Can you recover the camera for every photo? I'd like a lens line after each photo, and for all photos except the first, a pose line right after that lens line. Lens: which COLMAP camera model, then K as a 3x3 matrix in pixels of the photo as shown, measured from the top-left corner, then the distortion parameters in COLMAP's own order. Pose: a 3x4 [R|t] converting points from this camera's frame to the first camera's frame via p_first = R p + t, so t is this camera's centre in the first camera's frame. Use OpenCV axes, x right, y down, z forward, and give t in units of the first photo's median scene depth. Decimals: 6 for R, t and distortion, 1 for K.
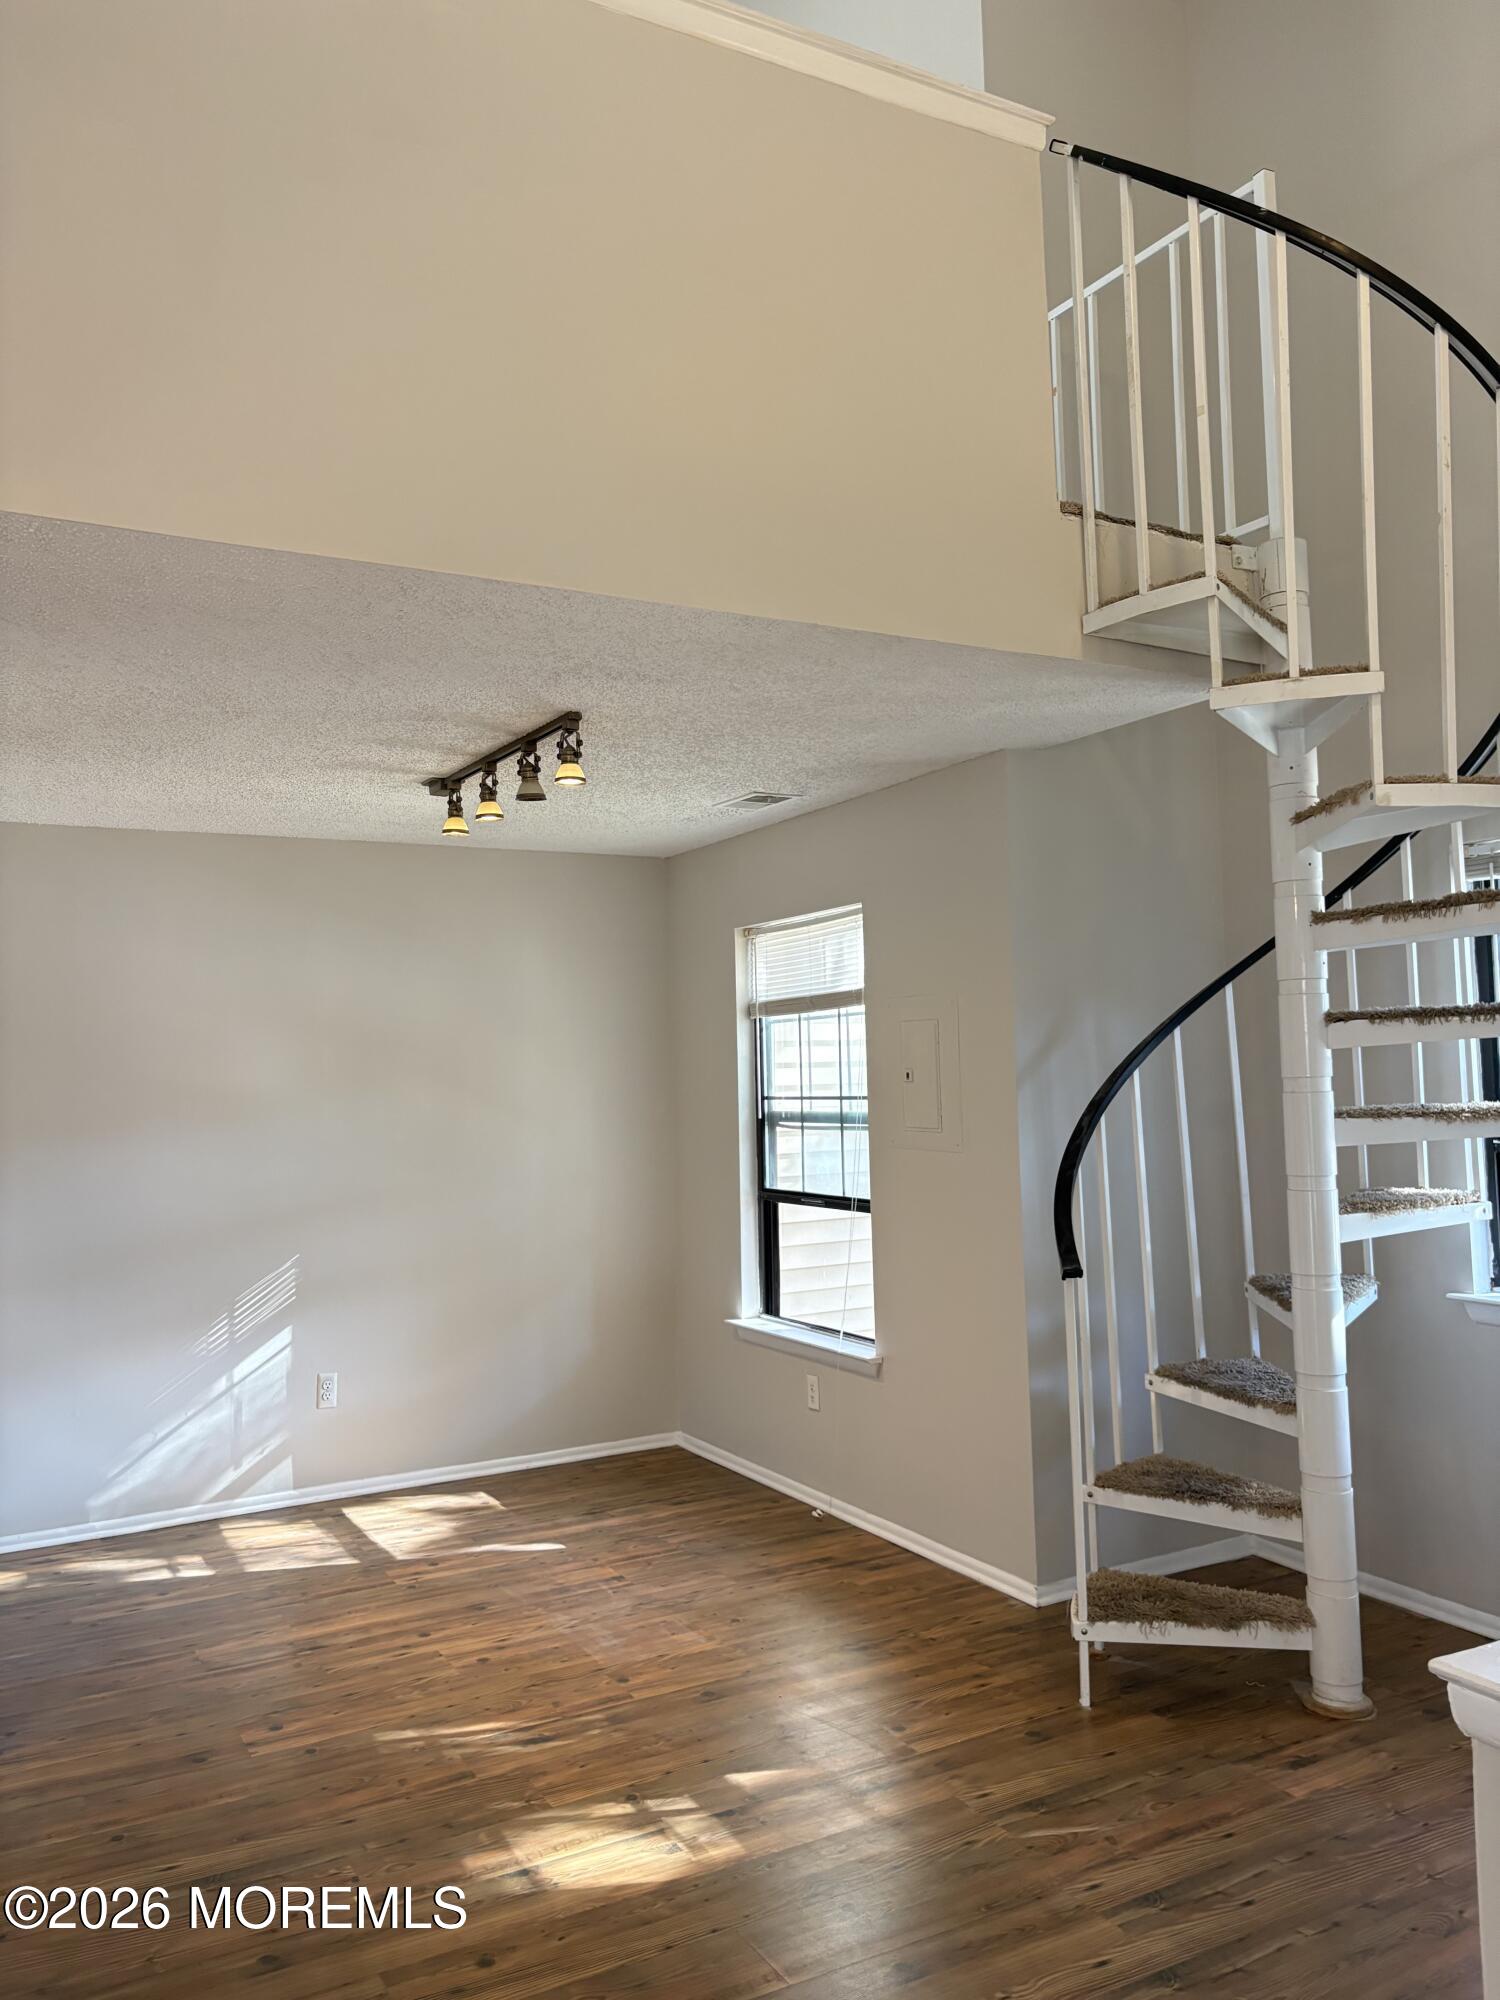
lens RADIAL K [[1531.2, 0, 744.7], [0, 1531.2, 998.6], [0, 0, 1]] dist [0.051244, -0.051499]
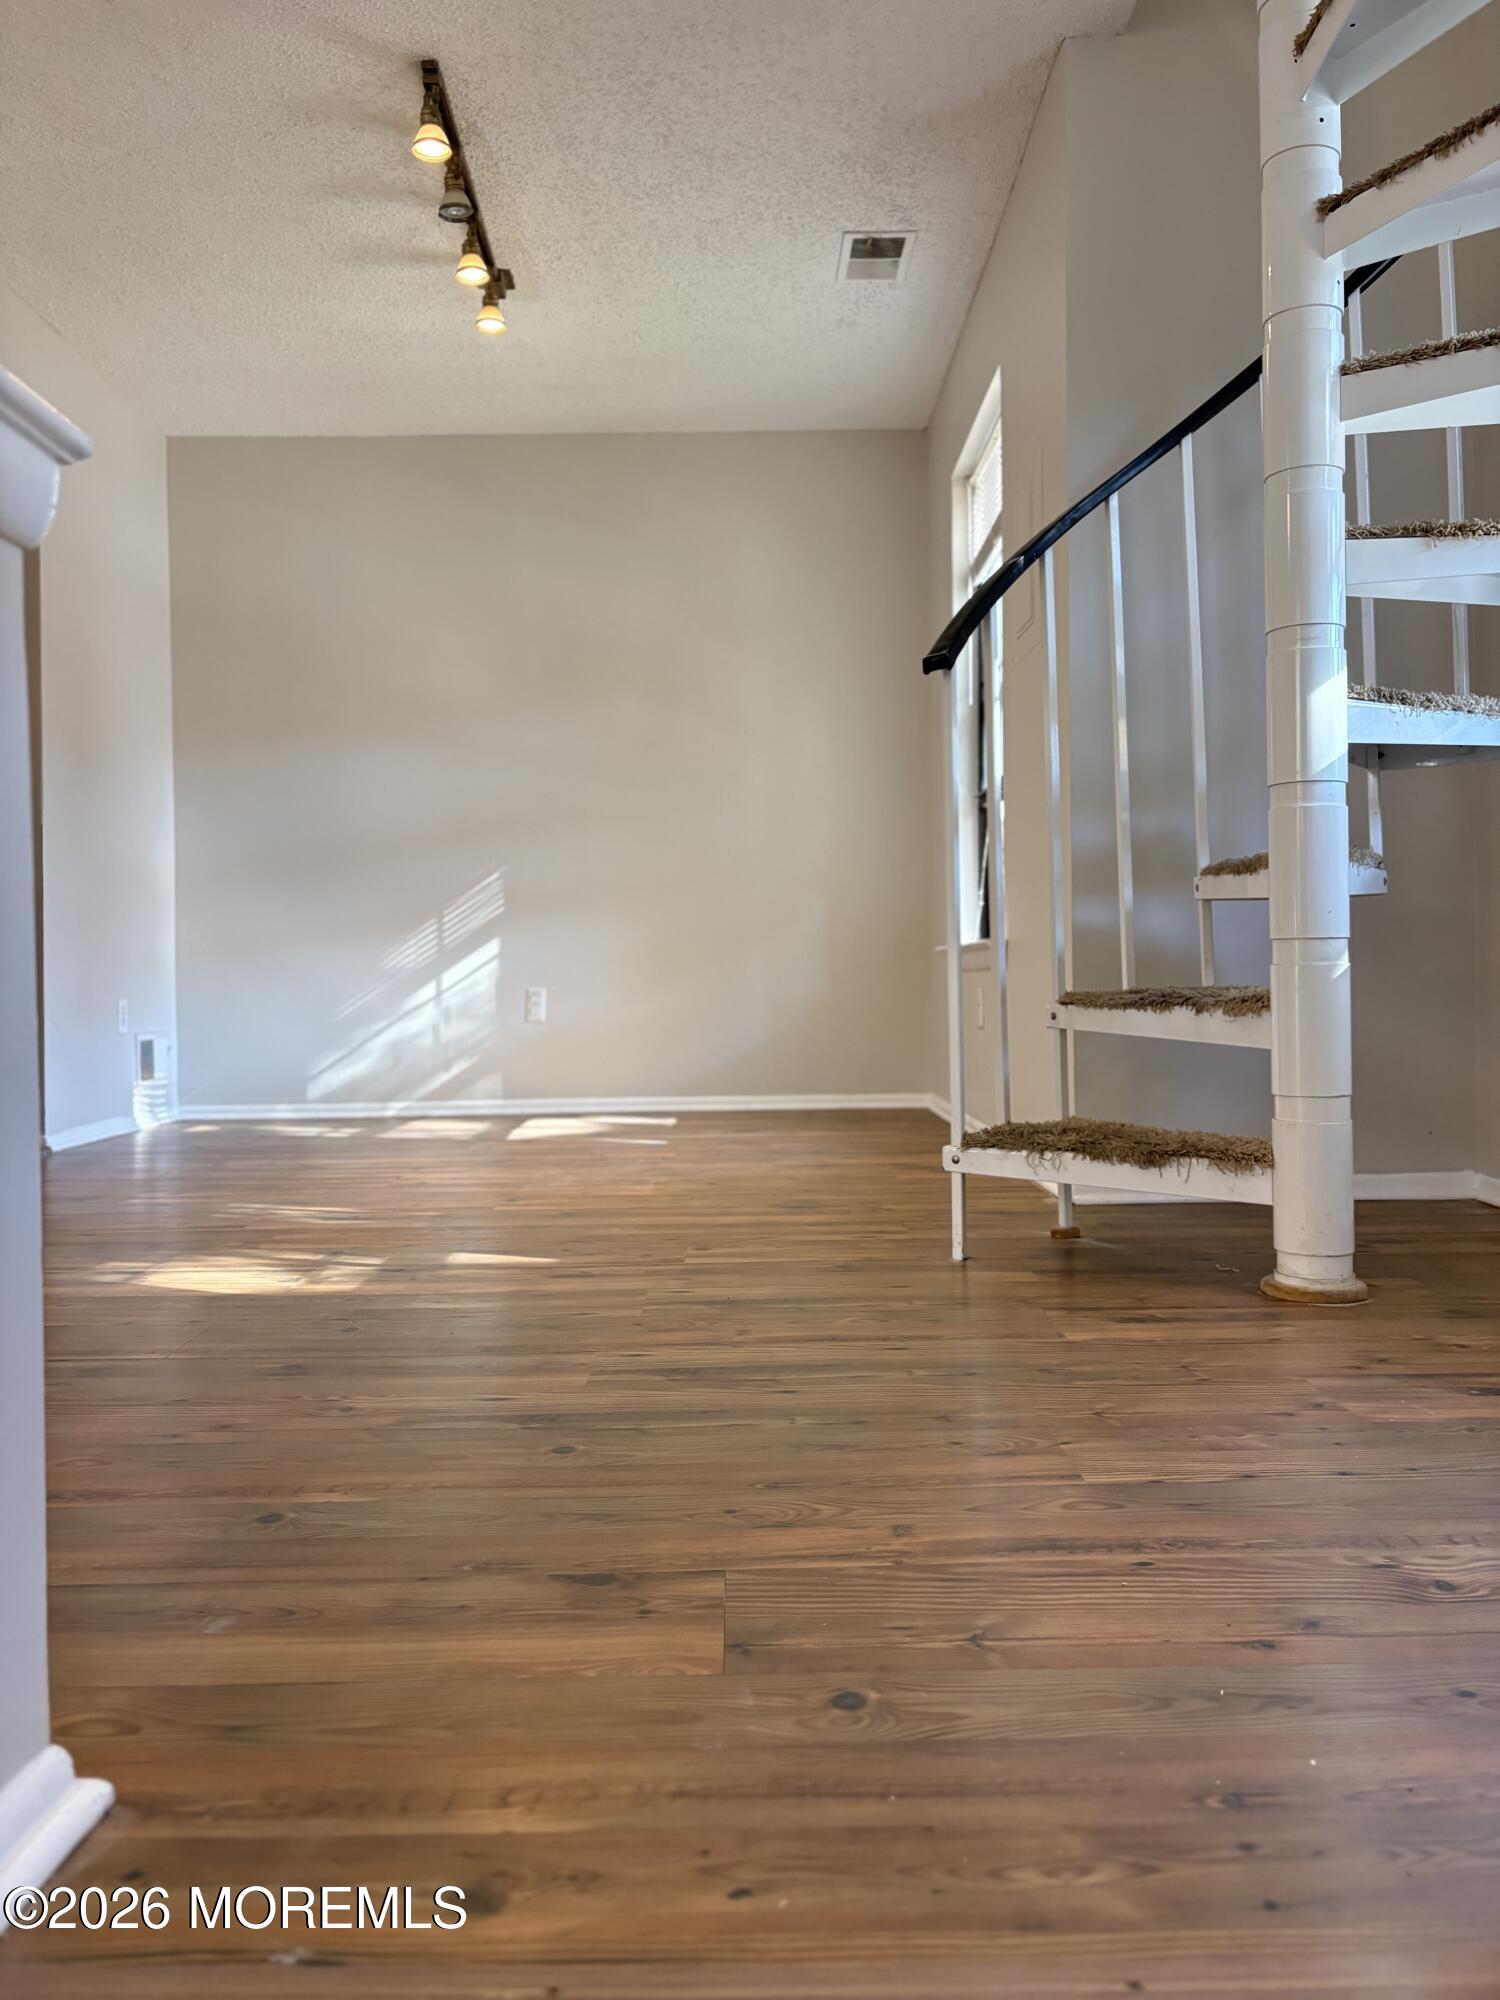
lens RADIAL K [[1531.2, 0, 749.1], [0, 1531.2, 1002.2], [0, 0, 1]] dist [0.051244, -0.051499]
pose [[0.879814, 0.017239, -0.475005, 0.454937], [0.020652, 0.997012, 0.074437, 0.266769], [0.474869, -0.075300, 0.876829, 0.308794]]
